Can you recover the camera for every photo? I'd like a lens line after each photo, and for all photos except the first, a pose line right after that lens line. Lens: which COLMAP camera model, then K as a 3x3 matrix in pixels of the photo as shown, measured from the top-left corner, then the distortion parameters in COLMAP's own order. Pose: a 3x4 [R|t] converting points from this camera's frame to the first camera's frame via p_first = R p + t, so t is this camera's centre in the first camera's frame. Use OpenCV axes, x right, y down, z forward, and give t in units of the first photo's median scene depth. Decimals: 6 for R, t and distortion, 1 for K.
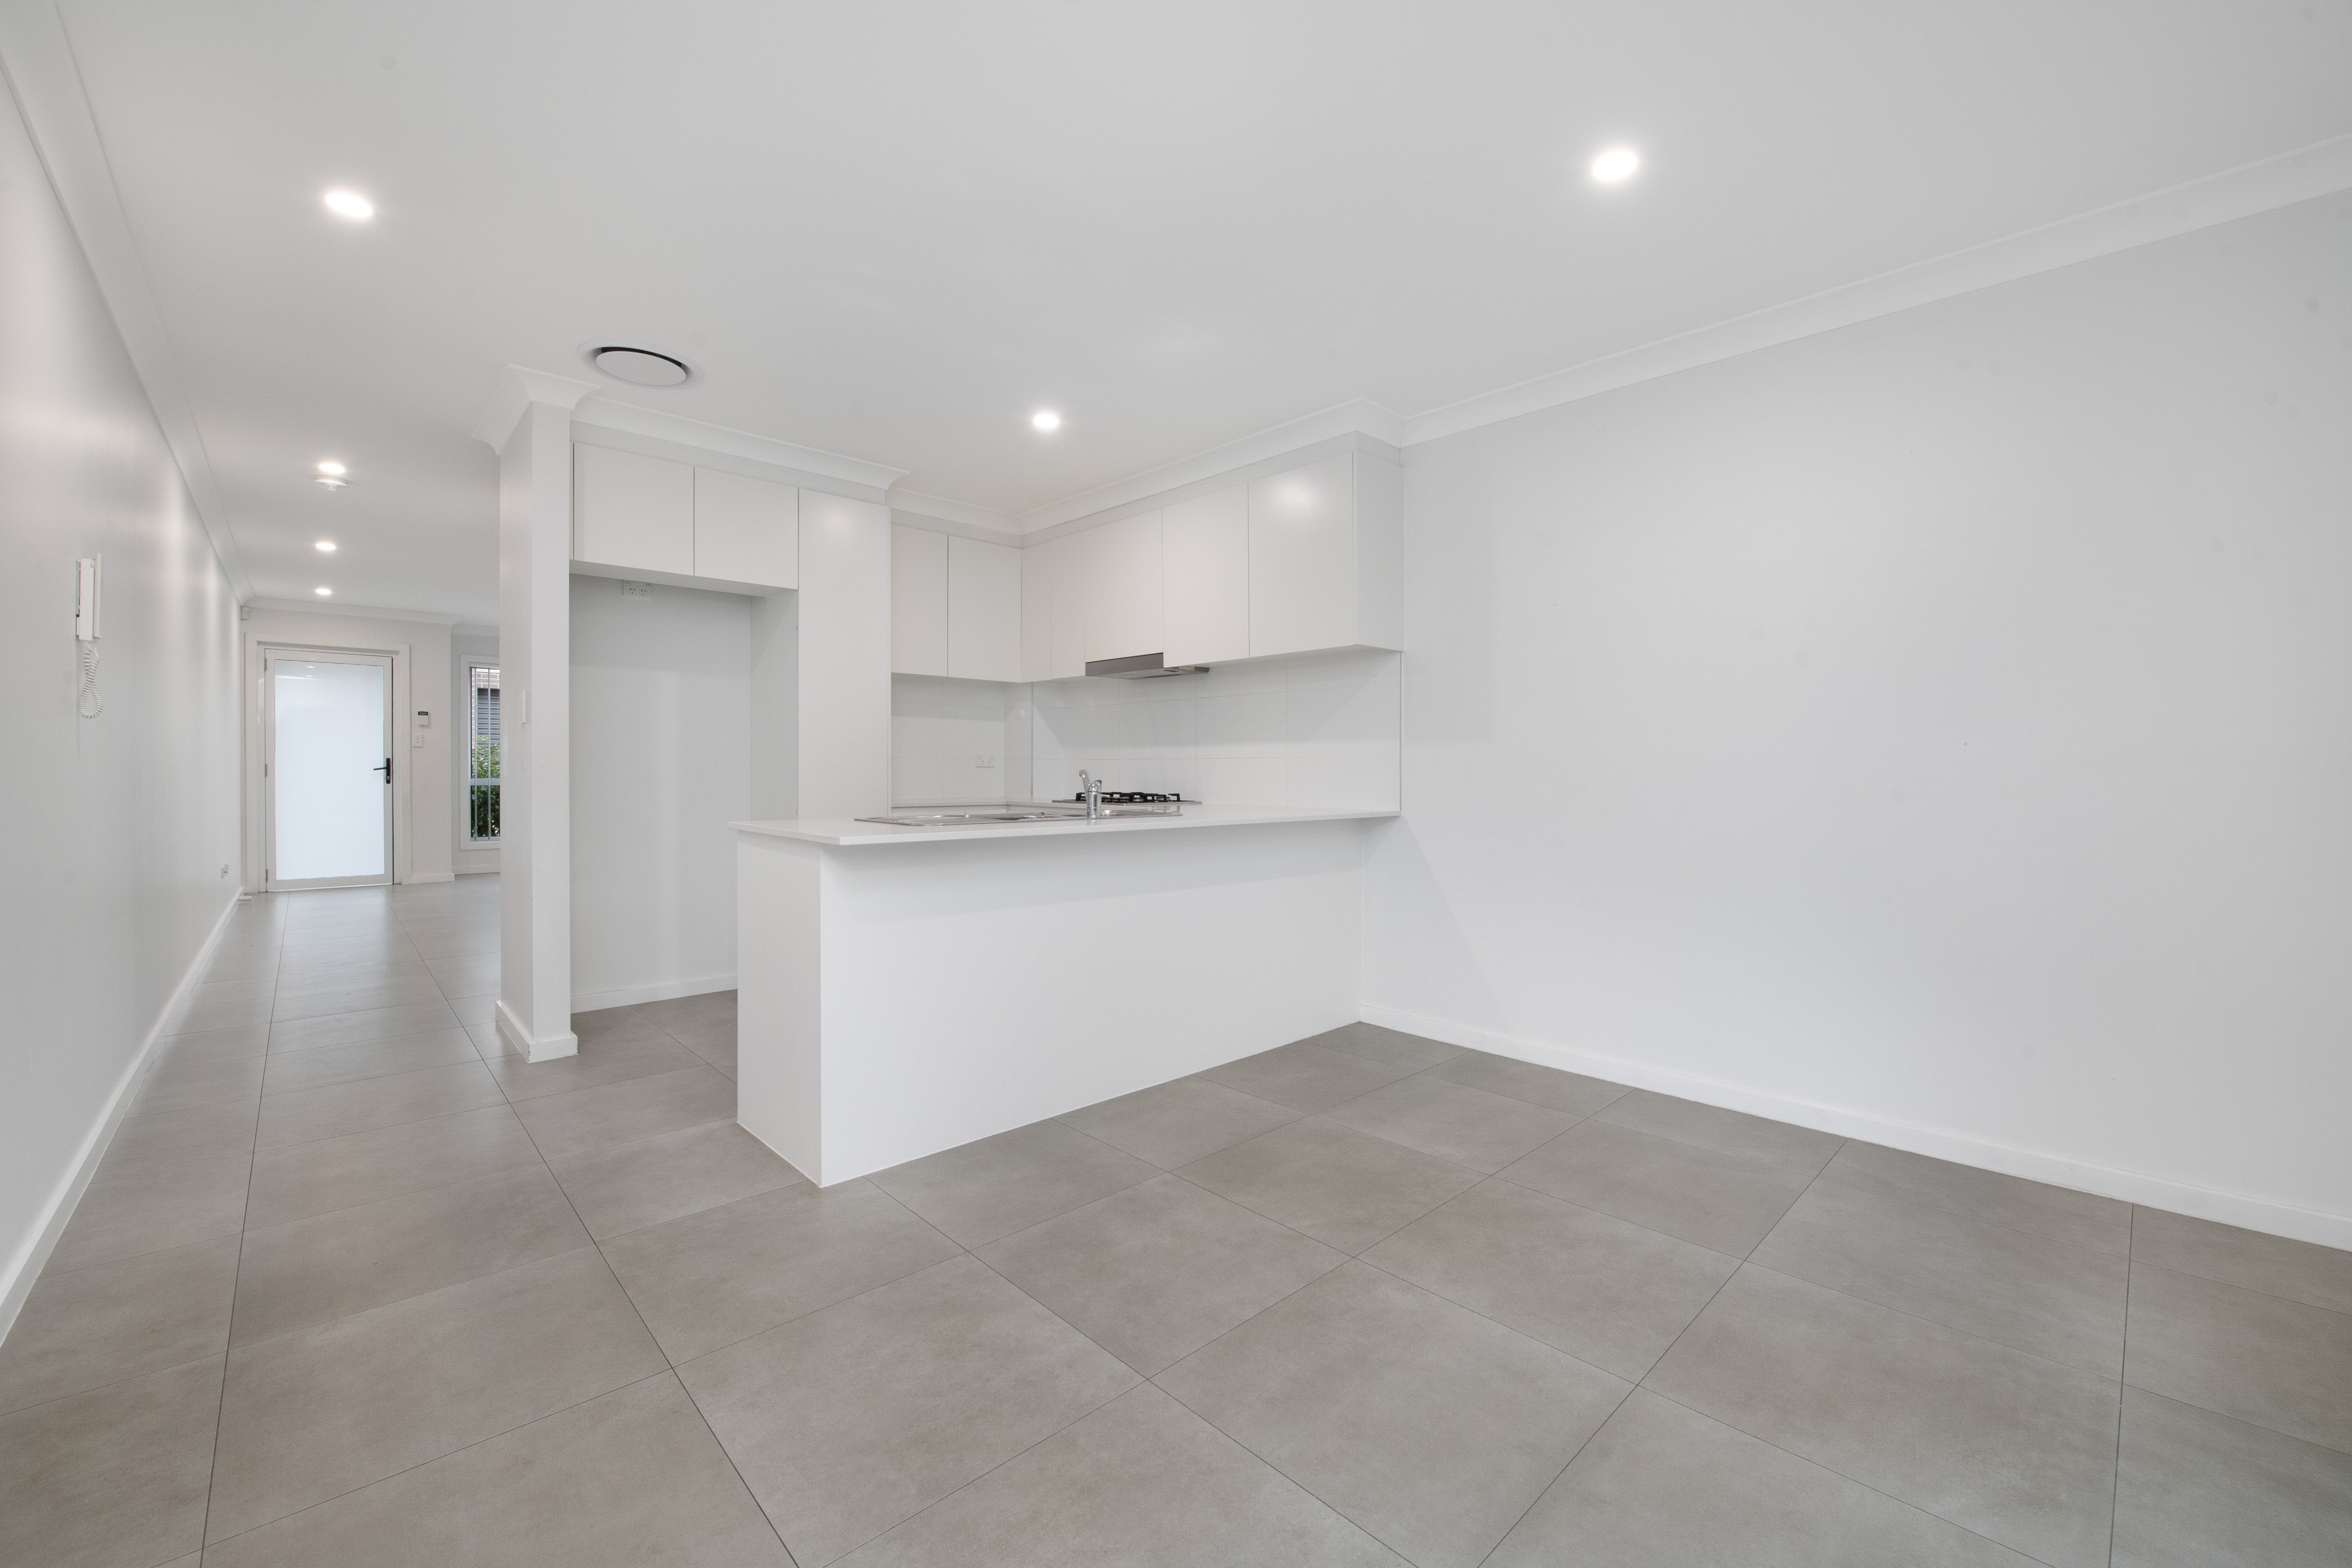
lens RADIAL K [[956.5, 0, 1195.8], [0, 956.5, 781.7], [0, 0, 1]] dist [0.011666, -0.000327]
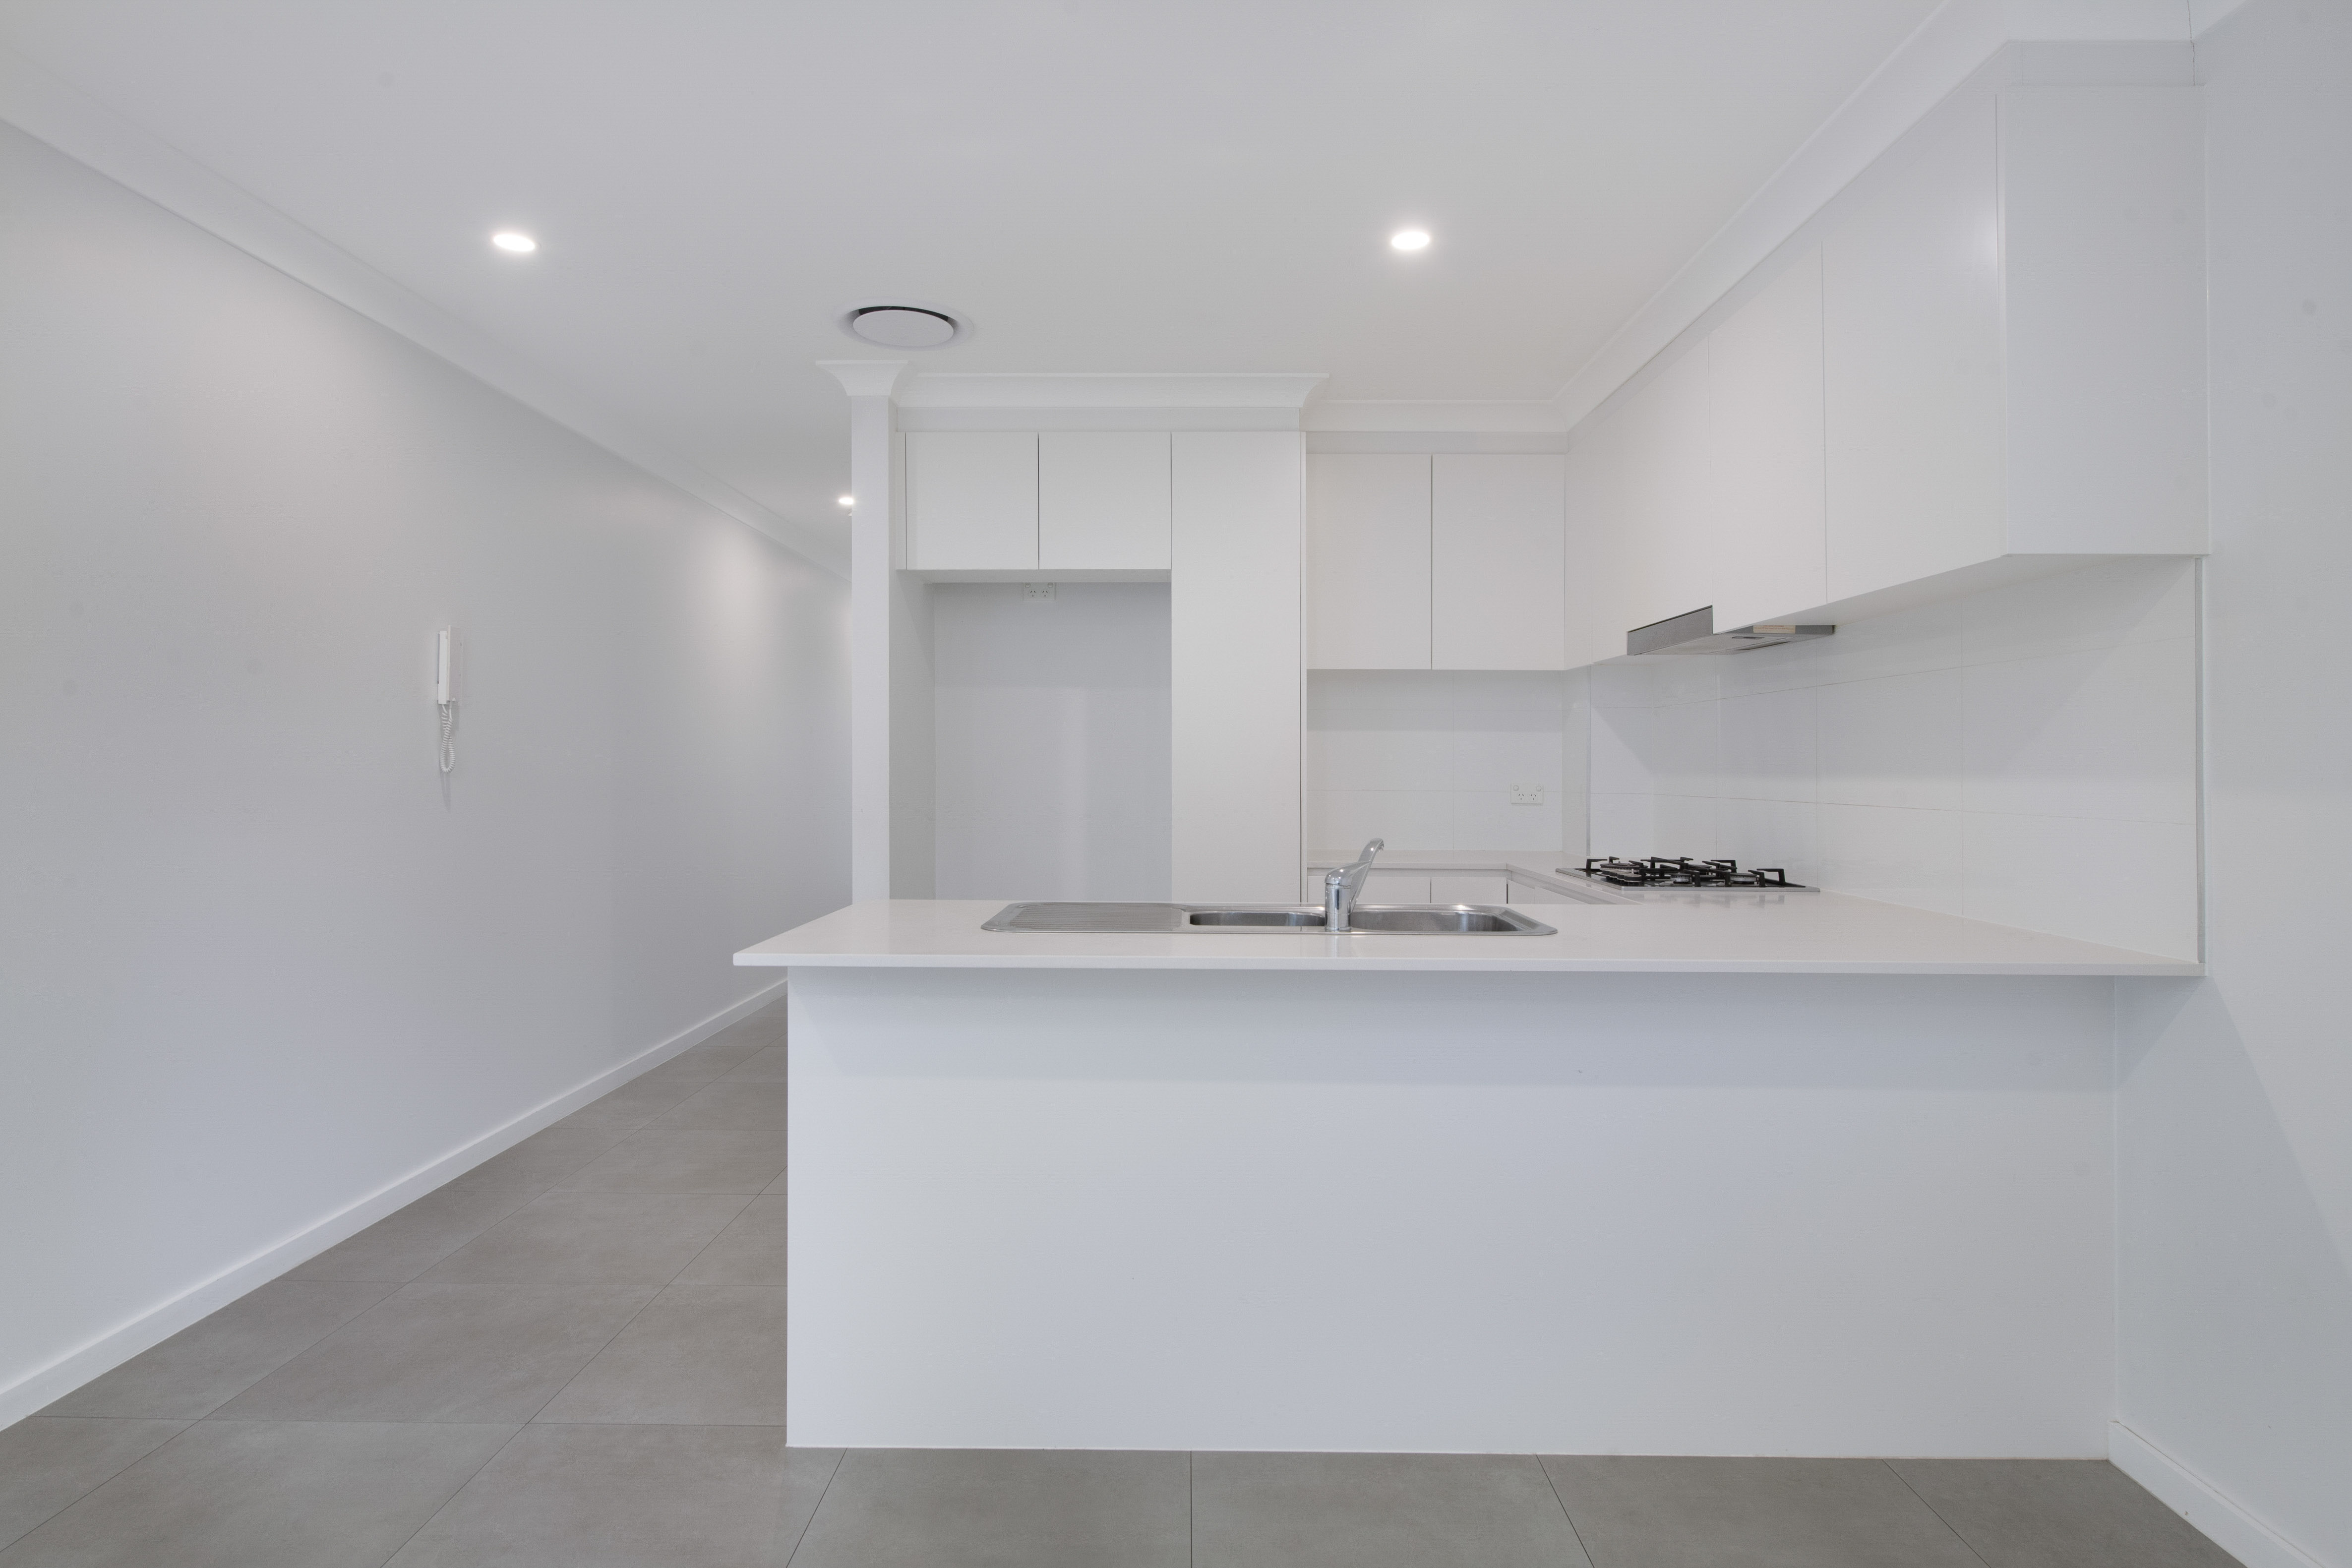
lens RADIAL K [[1244.5, 0, 1171.1], [0, 1244.5, 769.9], [0, 0, 1]] dist [0.005657, -0.000522]
pose [[0.704851, 0.001716, -0.709353, 0.249575], [-0.010292, 0.999917, -0.007808, -0.035929], [0.709280, 0.012804, 0.704810, 0.307053]]
